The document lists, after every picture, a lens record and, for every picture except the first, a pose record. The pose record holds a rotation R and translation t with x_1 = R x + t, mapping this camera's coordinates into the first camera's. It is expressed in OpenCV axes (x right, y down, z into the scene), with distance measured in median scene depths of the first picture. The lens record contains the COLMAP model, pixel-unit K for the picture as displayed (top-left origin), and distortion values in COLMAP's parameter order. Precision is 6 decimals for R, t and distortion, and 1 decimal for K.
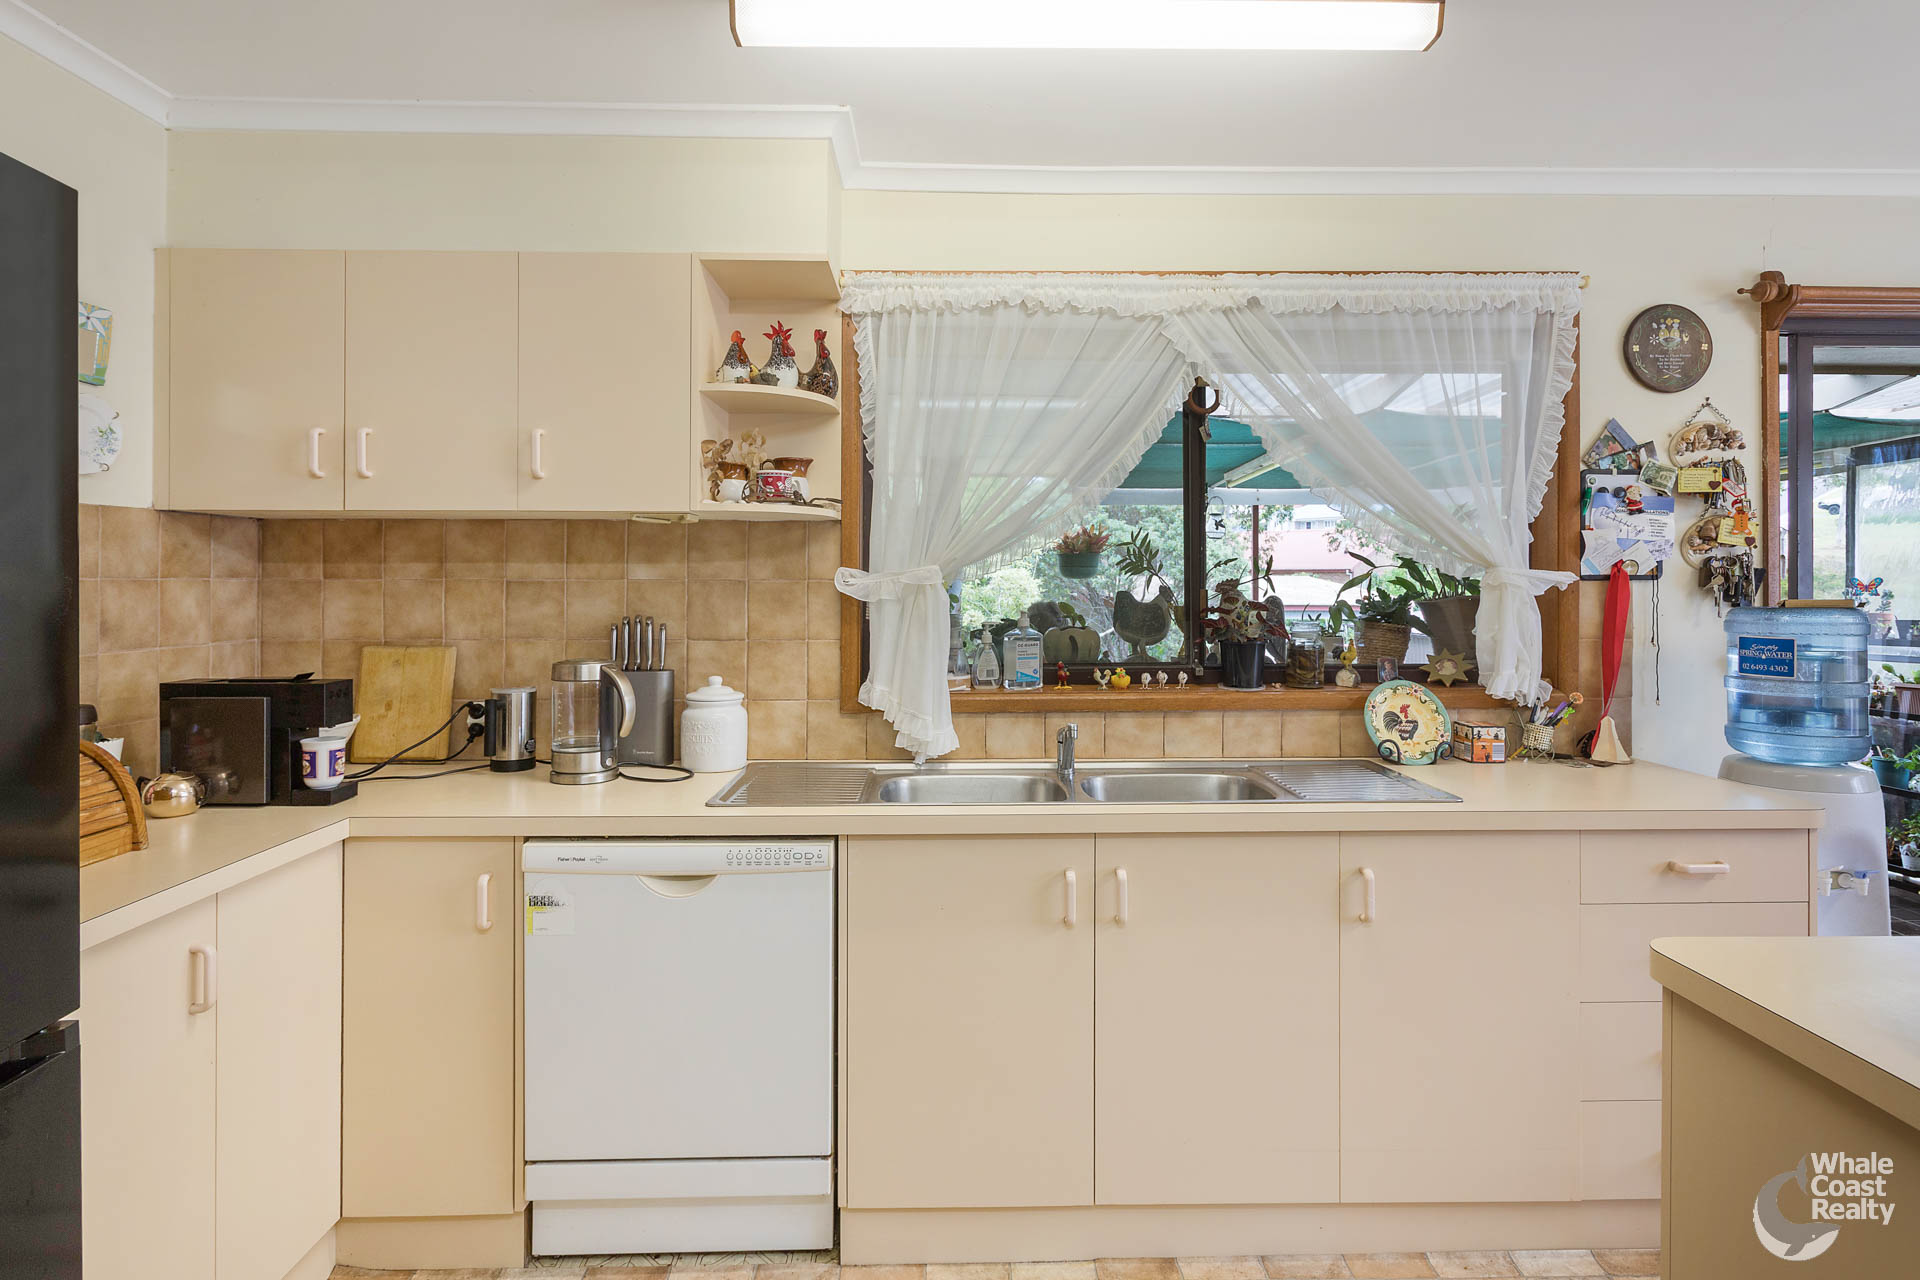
lens RADIAL K [[984.1, 0, 962.6], [0, 984.1, 580.2], [0, 0, 1]] dist [-0.003881, 0.000473]
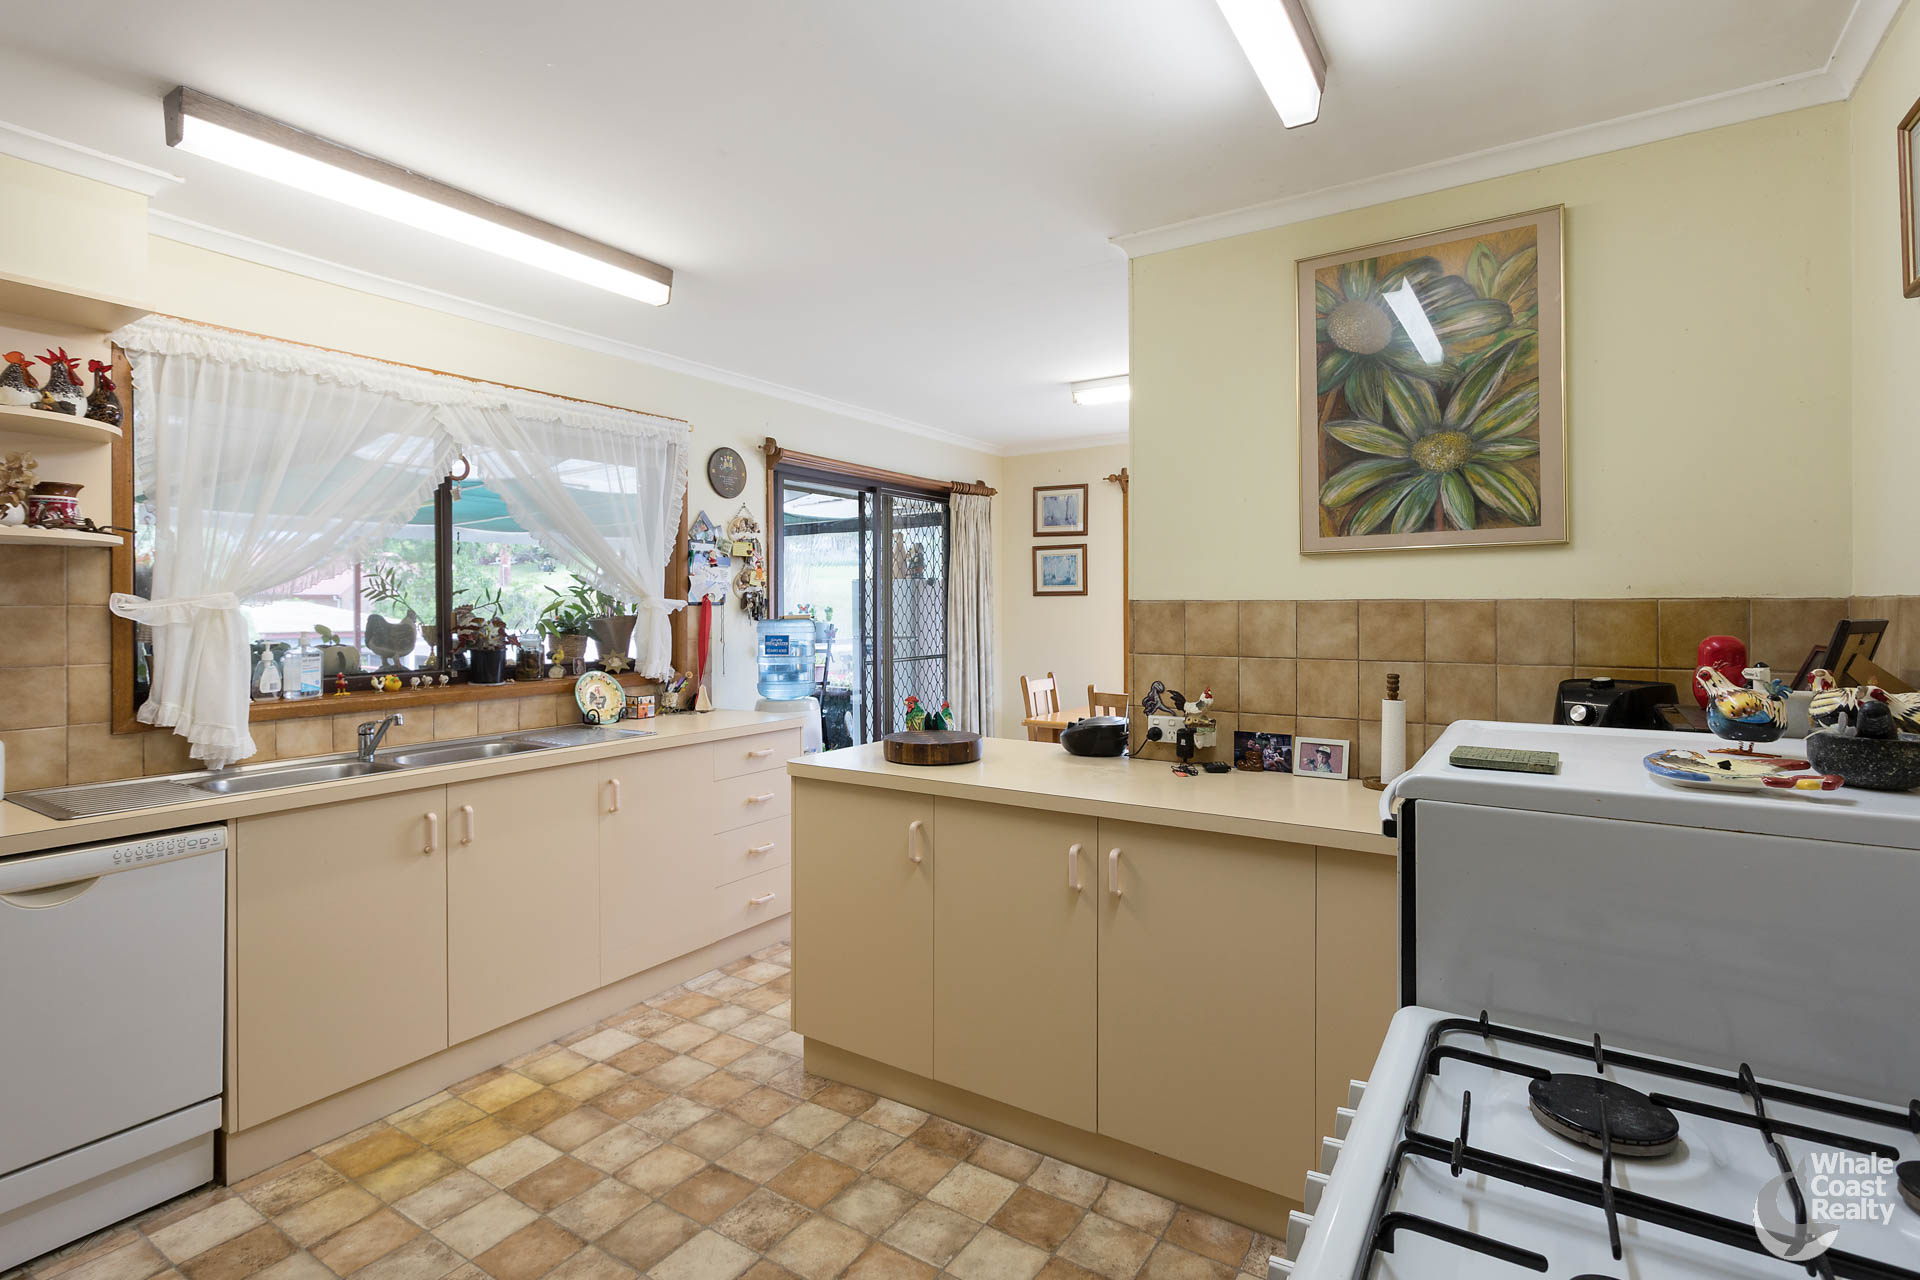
lens RADIAL K [[928.9, 0, 956.8], [0, 928.9, 612.8], [0, 0, 1]] dist [0.000253, 0.000610]
pose [[0.561336, -0.007143, 0.827557, -0.431436], [0.001172, 0.999969, 0.007837, 0.001143], [-0.827587, -0.003429, 0.561327, -0.273472]]
